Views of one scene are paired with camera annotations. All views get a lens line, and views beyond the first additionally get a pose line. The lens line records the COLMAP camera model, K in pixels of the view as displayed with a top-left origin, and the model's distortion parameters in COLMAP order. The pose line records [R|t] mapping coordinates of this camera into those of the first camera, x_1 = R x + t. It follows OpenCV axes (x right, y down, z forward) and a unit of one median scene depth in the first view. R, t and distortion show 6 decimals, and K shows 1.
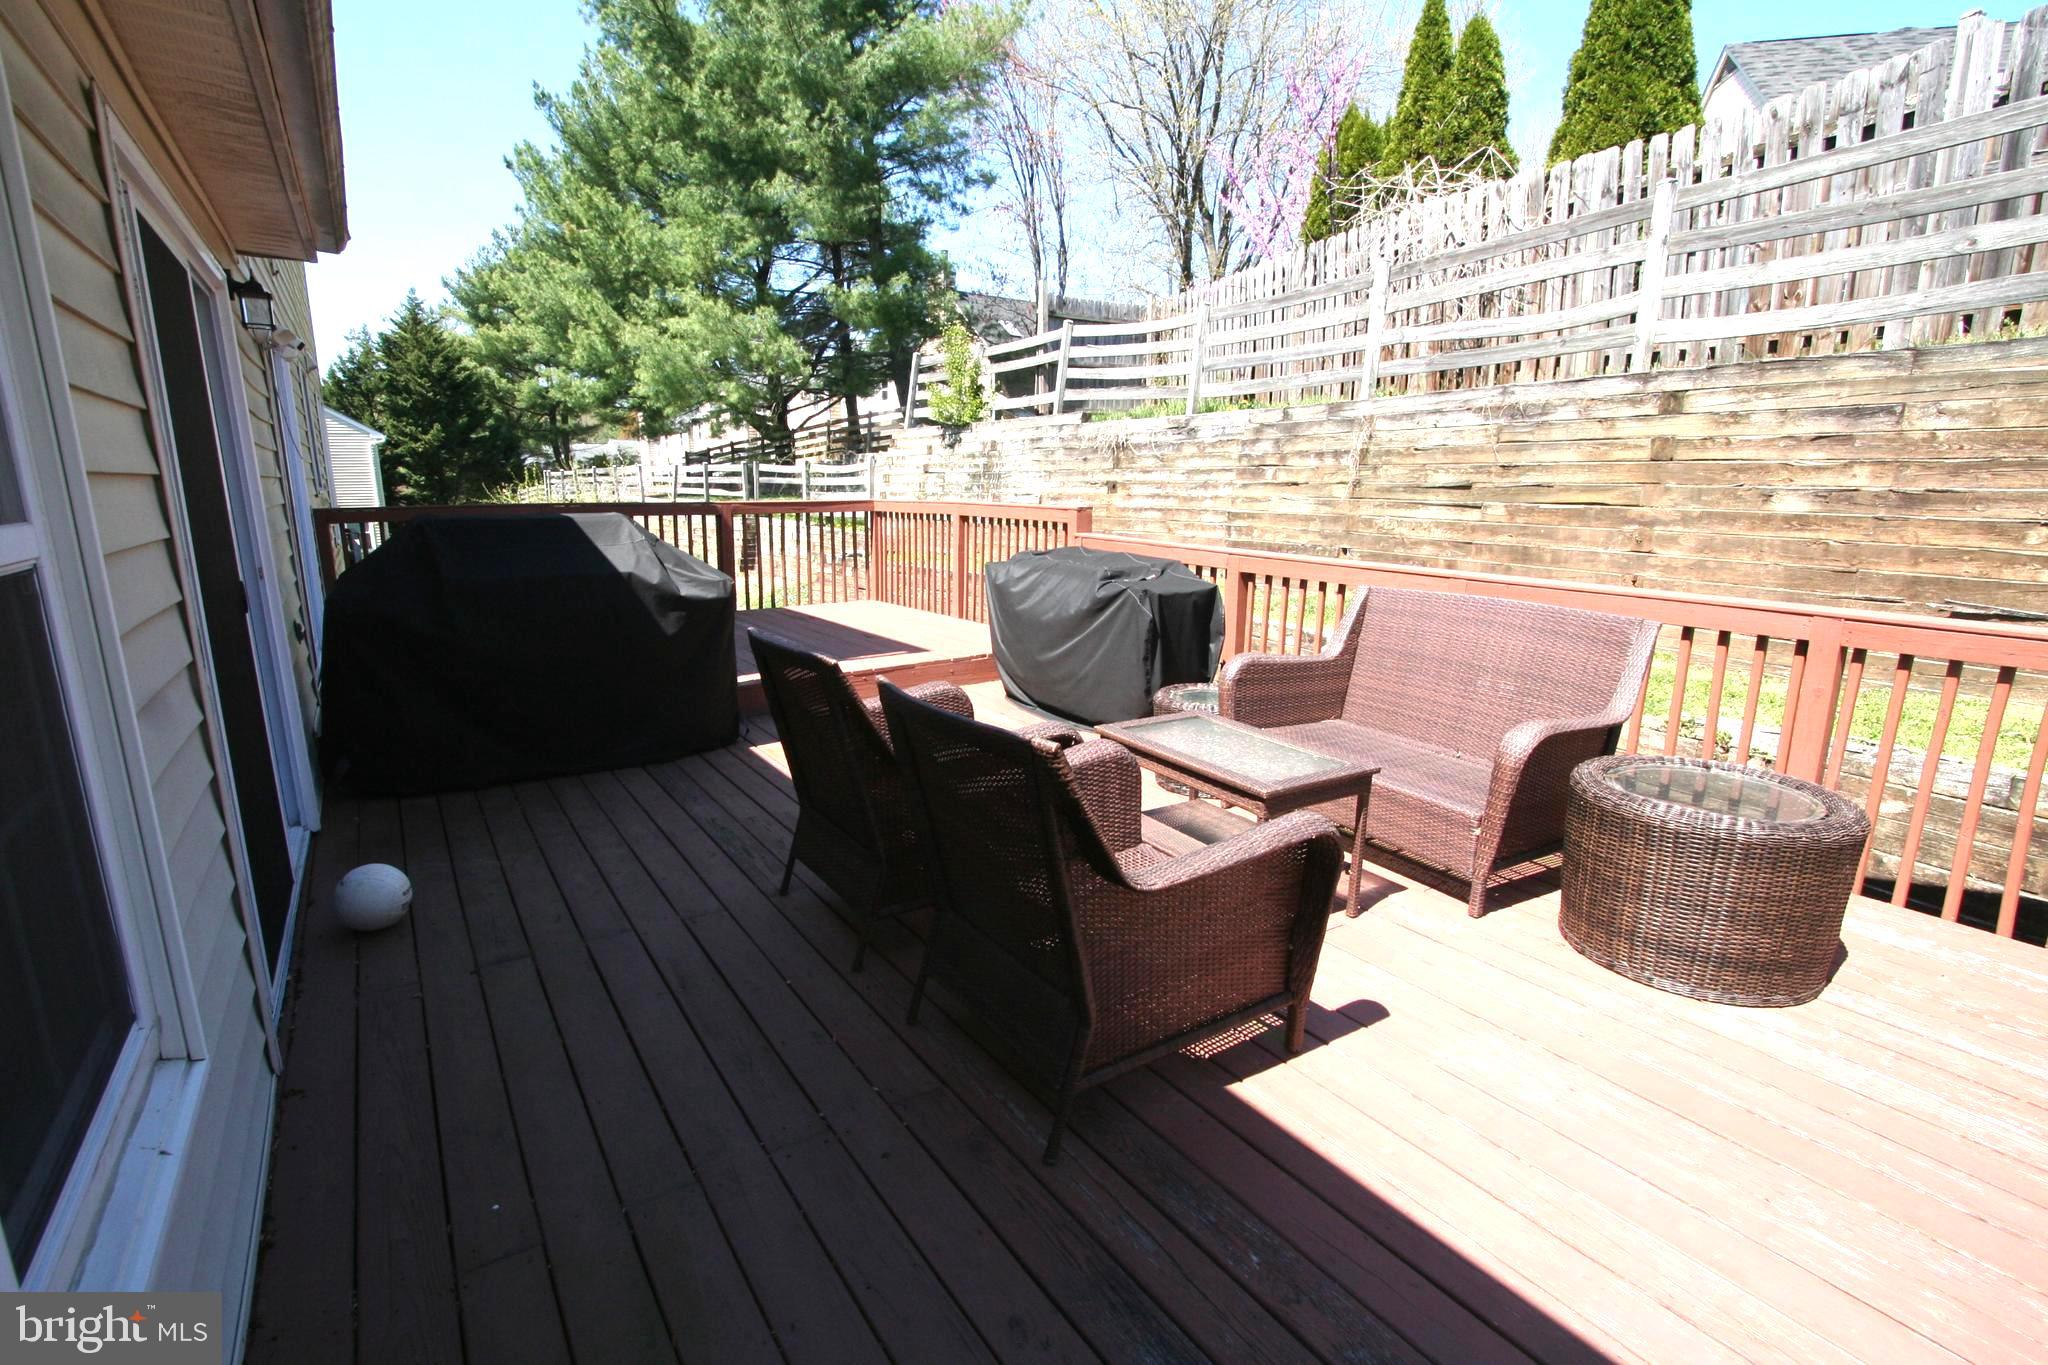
lens RADIAL K [[952.6, 0, 1023.5], [0, 952.6, 671.6], [0, 0, 1]] dist [-0.034885, 0.025674]
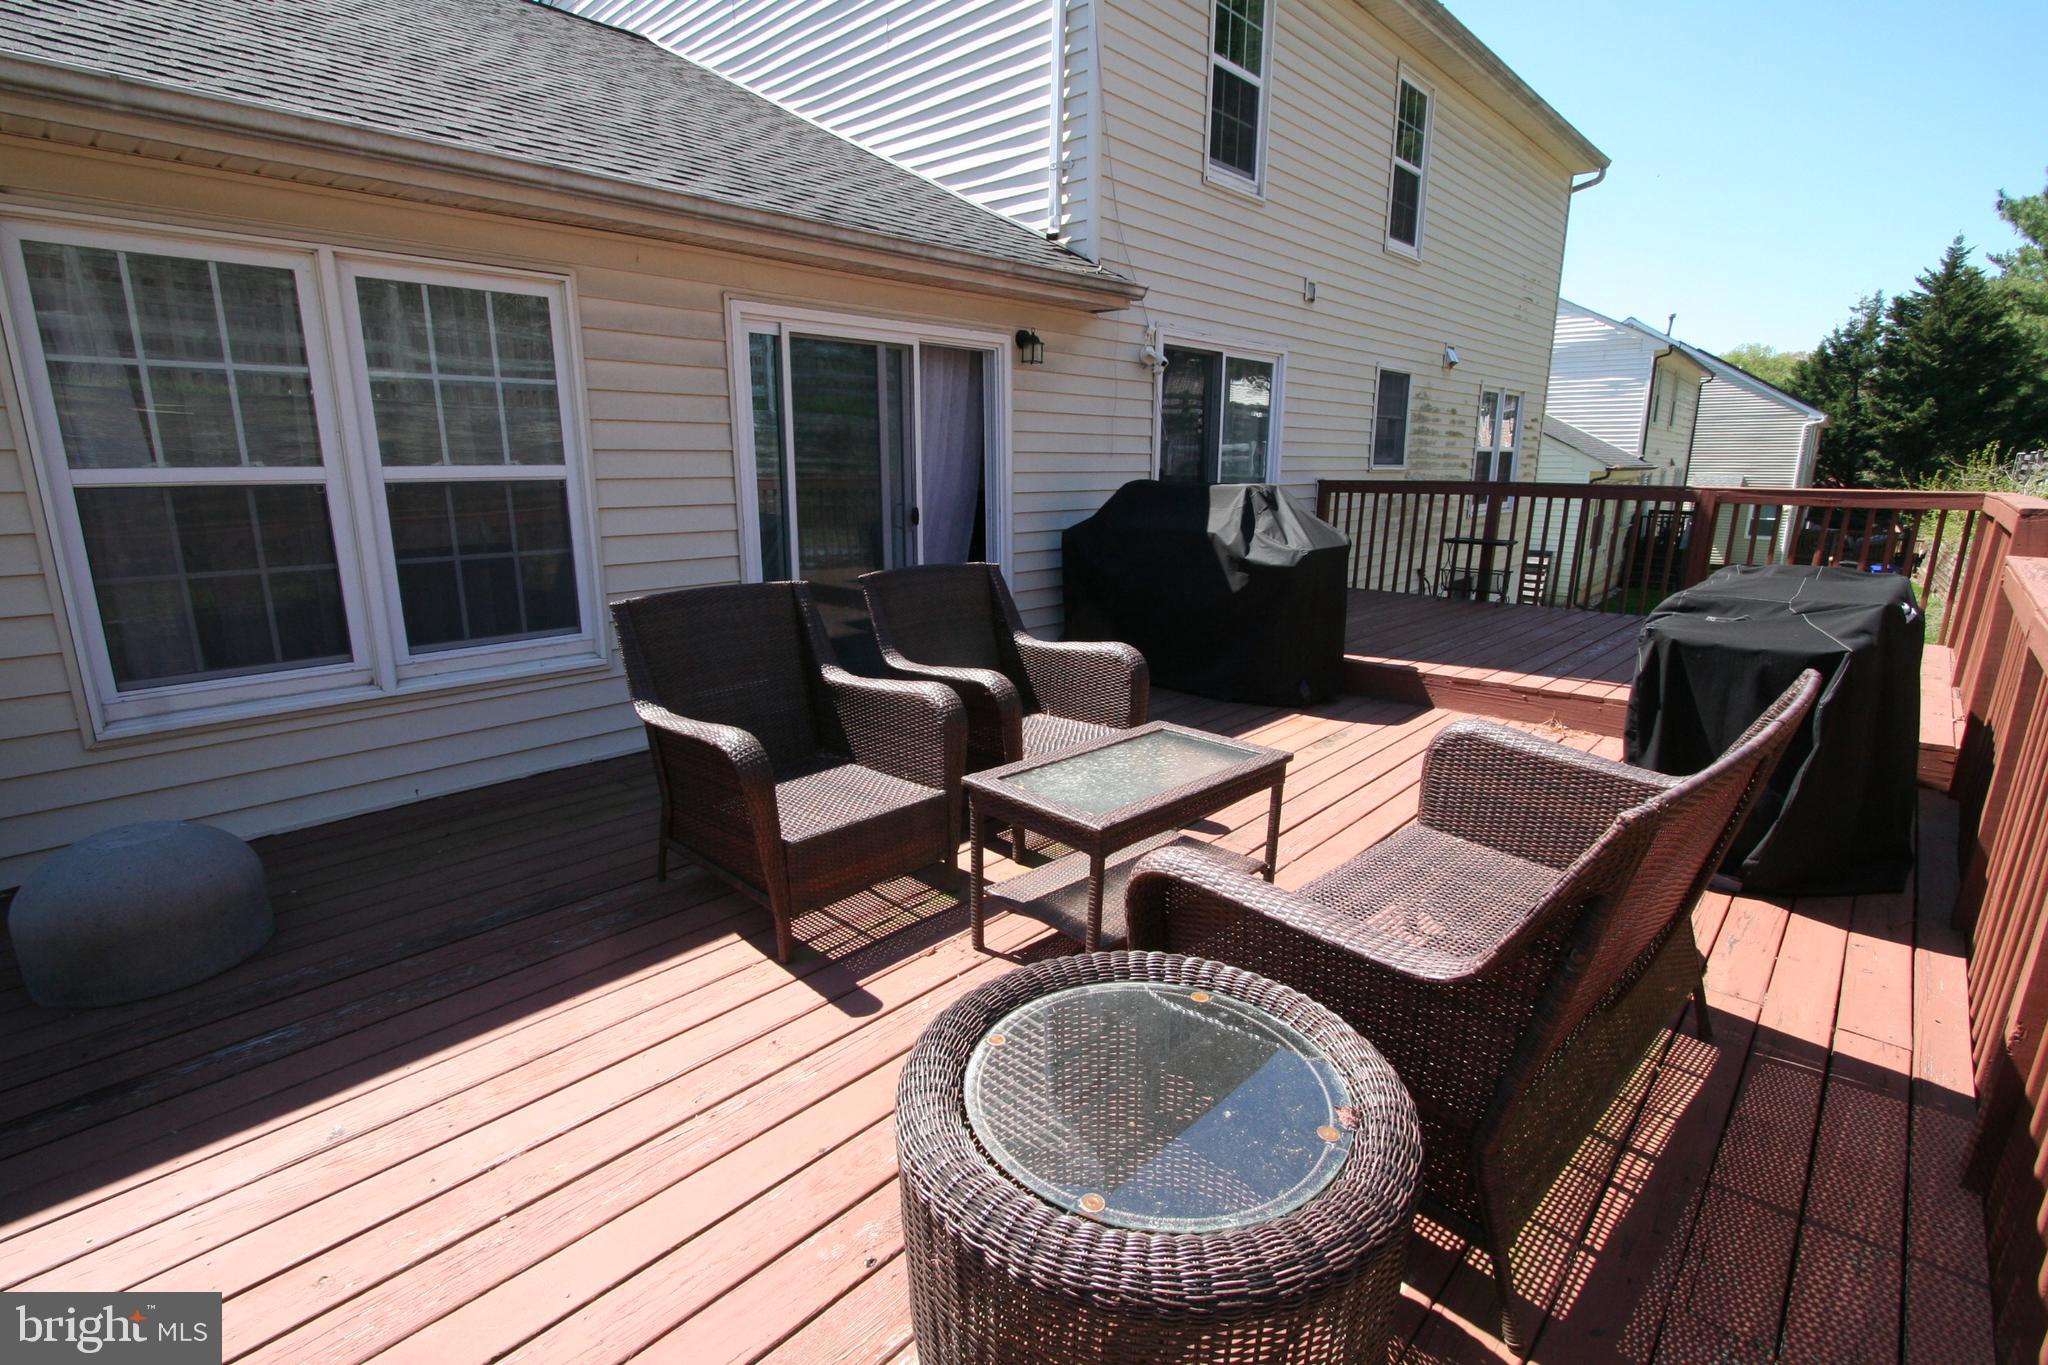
lens RADIAL K [[953.1, 0, 1014.4], [0, 953.1, 687.1], [0, 0, 1]] dist [-0.016728, 0.002272]
pose [[0.204597, 0.227491, -0.952044, 0.365238], [-0.197960, 0.962137, 0.187361, -0.047978], [0.958620, 0.150133, 0.241885, 0.256777]]
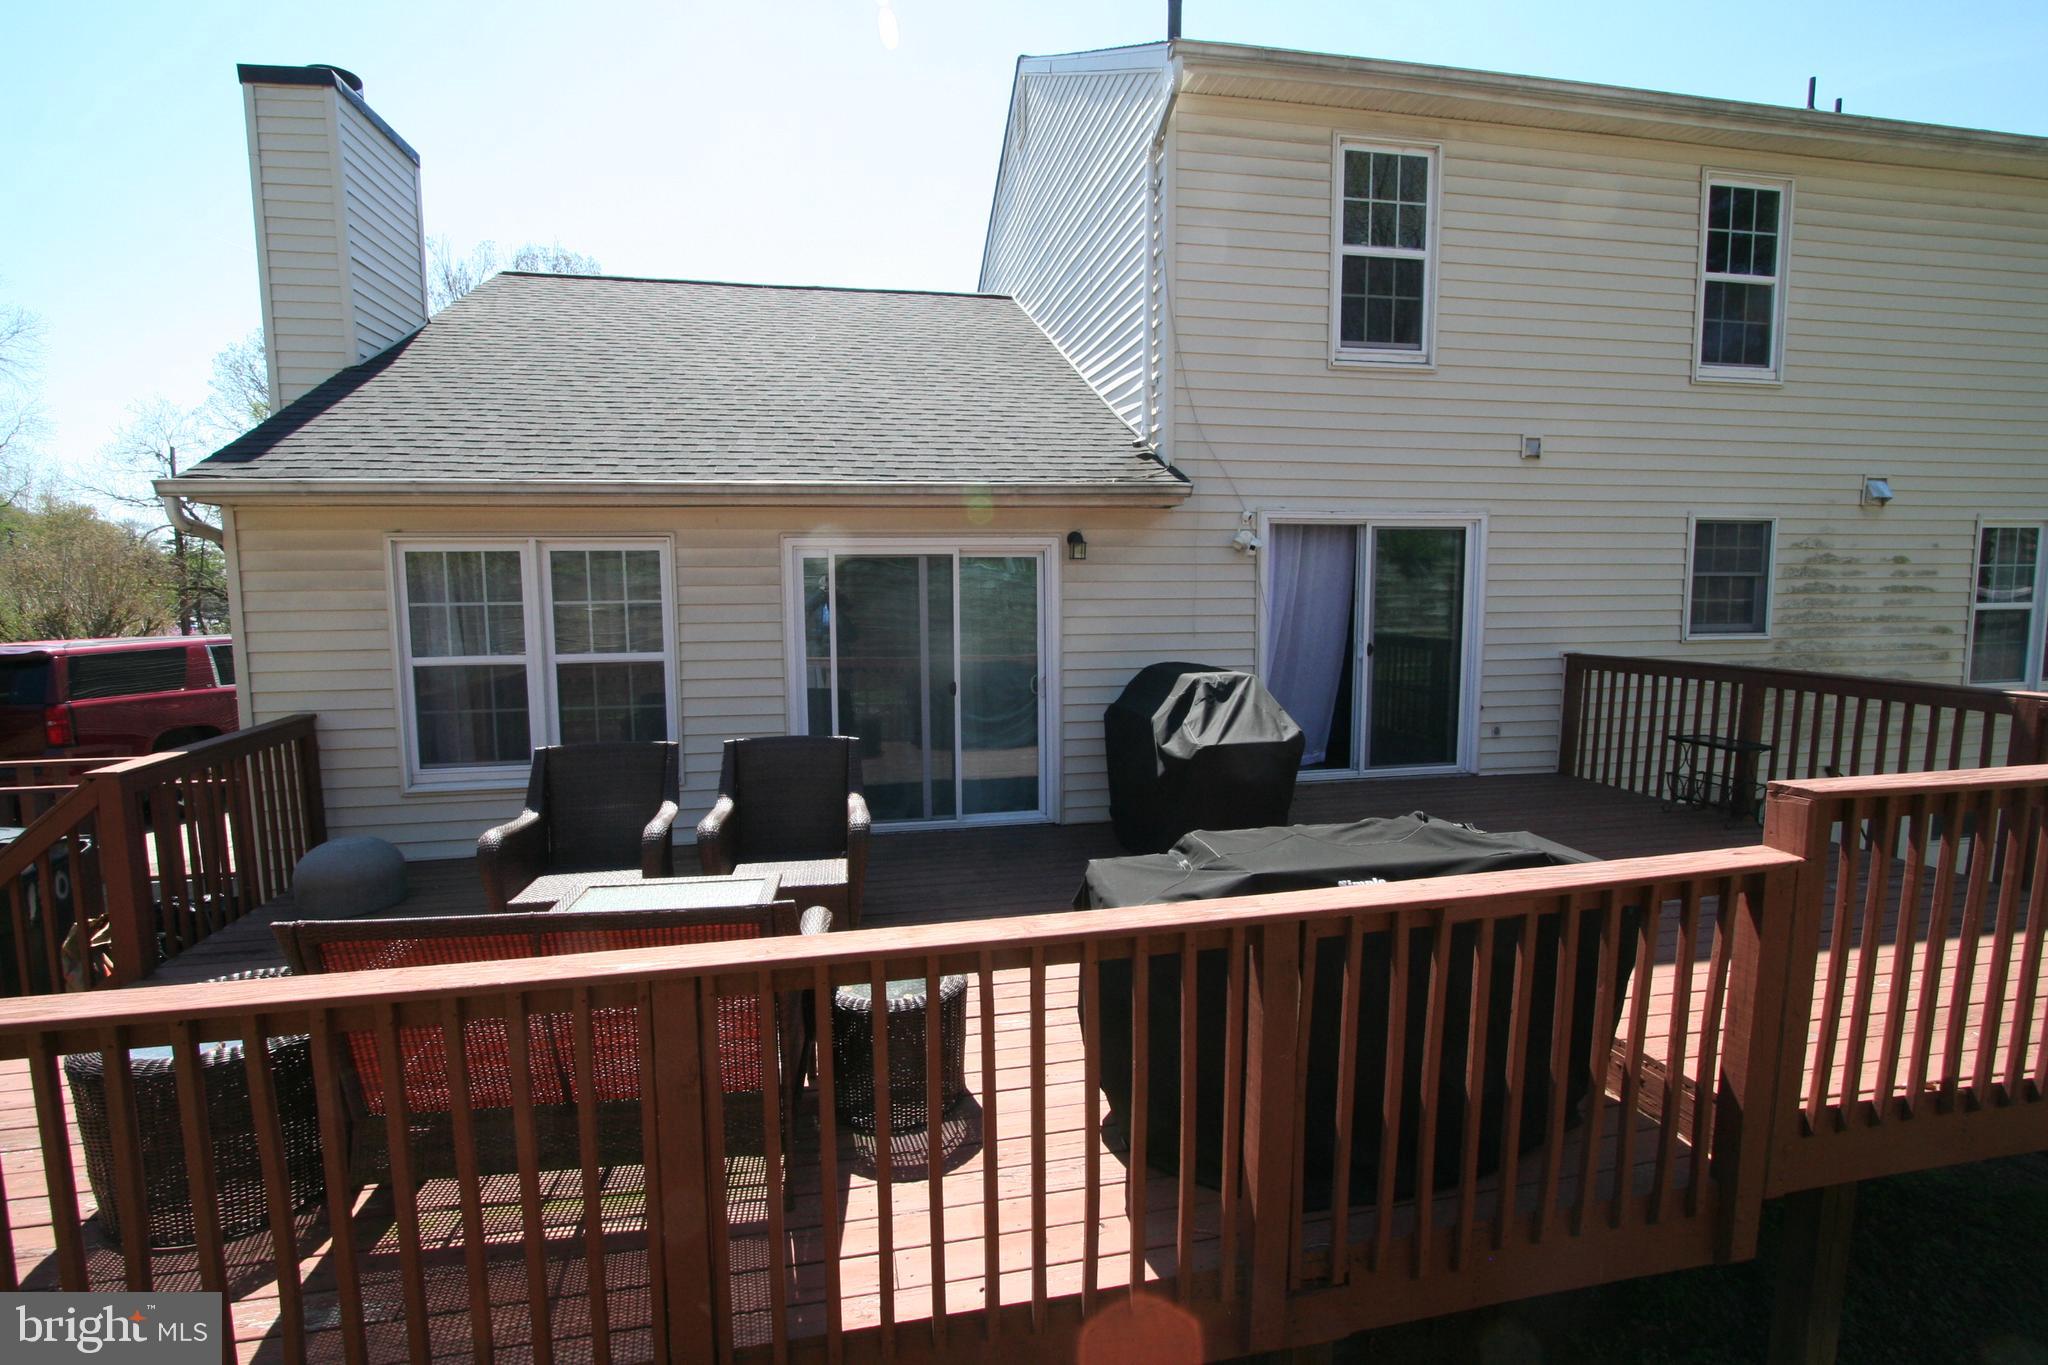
lens RADIAL K [[953.1, 0, 1014.4], [0, 953.1, 687.1], [0, 0, 1]] dist [-0.016728, 0.002272]
pose [[-0.404582, 0.102075, -0.908787, 0.410373], [-0.176013, 0.966480, 0.186914, -0.179363], [0.897403, 0.235580, -0.373054, 0.660707]]
